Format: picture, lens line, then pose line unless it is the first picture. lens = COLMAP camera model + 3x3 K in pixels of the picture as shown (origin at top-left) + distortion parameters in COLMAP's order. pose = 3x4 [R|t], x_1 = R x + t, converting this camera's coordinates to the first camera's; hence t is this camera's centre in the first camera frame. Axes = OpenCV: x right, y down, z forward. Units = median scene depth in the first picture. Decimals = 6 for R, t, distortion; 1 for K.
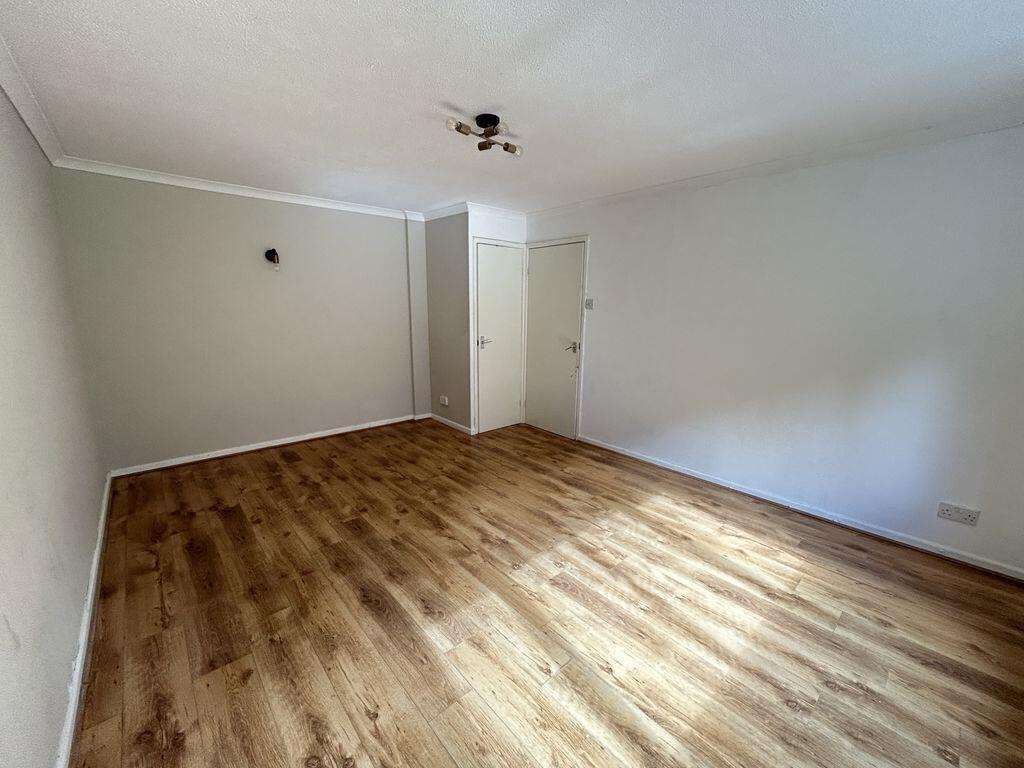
lens RADIAL K [[415.2, 0, 507.1], [0, 415.2, 383.8], [0, 0, 1]] dist [-0.000257, 0.001987]
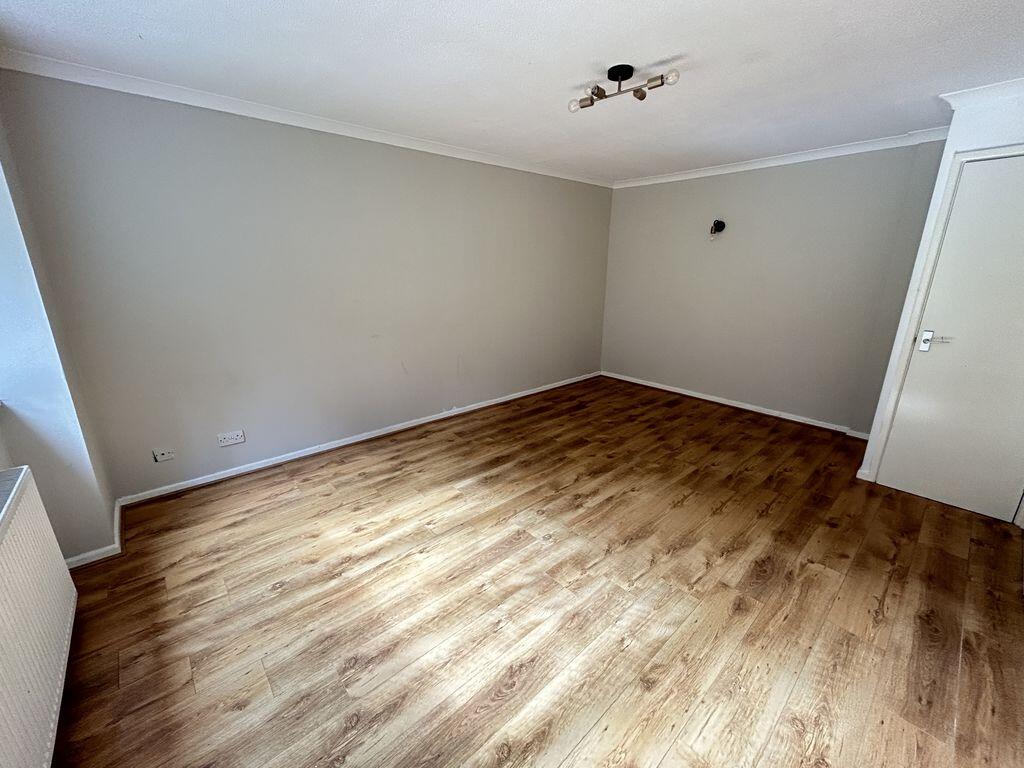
lens RADIAL K [[415.2, 0, 510.6], [0, 415.2, 383.9], [0, 0, 1]] dist [-0.000257, 0.001987]
pose [[0.007759, 0.268249, -0.963318, 0.866111], [-0.199223, 0.944450, 0.261390, -0.134759], [0.979923, 0.189887, 0.060769, 0.689919]]
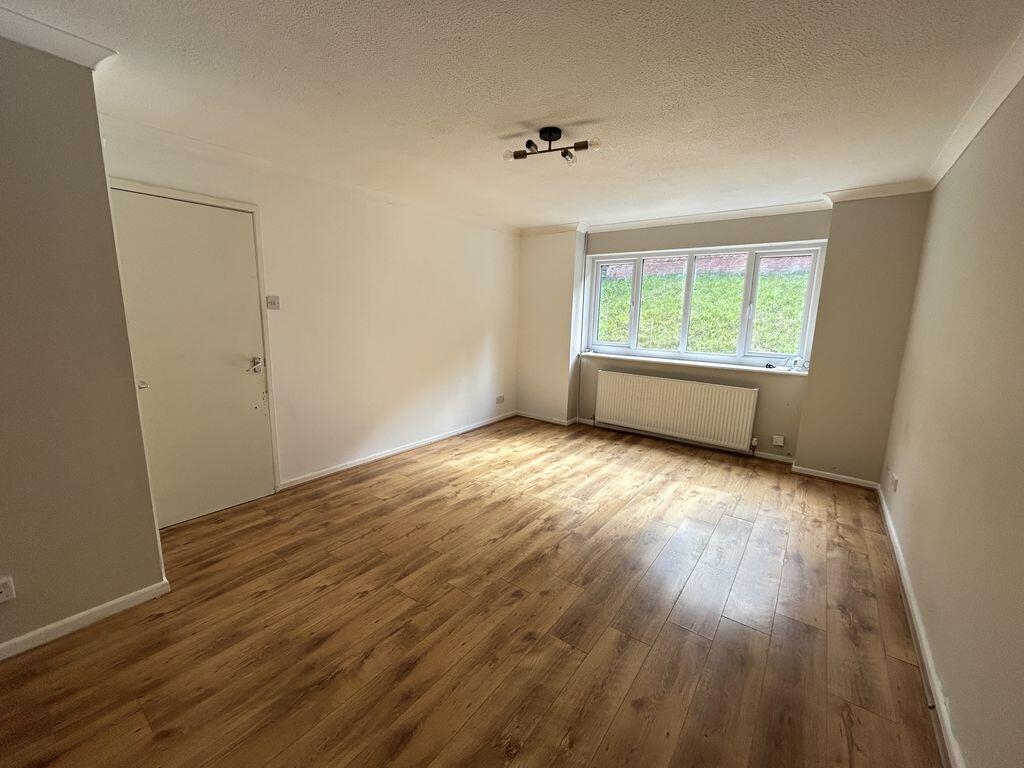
lens RADIAL K [[415.2, 0, 509.7], [0, 415.2, 385.0], [0, 0, 1]] dist [-0.000257, 0.001987]
pose [[-0.197936, -0.187822, 0.962052, -0.957794], [0.169075, 0.960218, 0.222250, -0.224843], [-0.965523, 0.206651, -0.158305, 1.157411]]
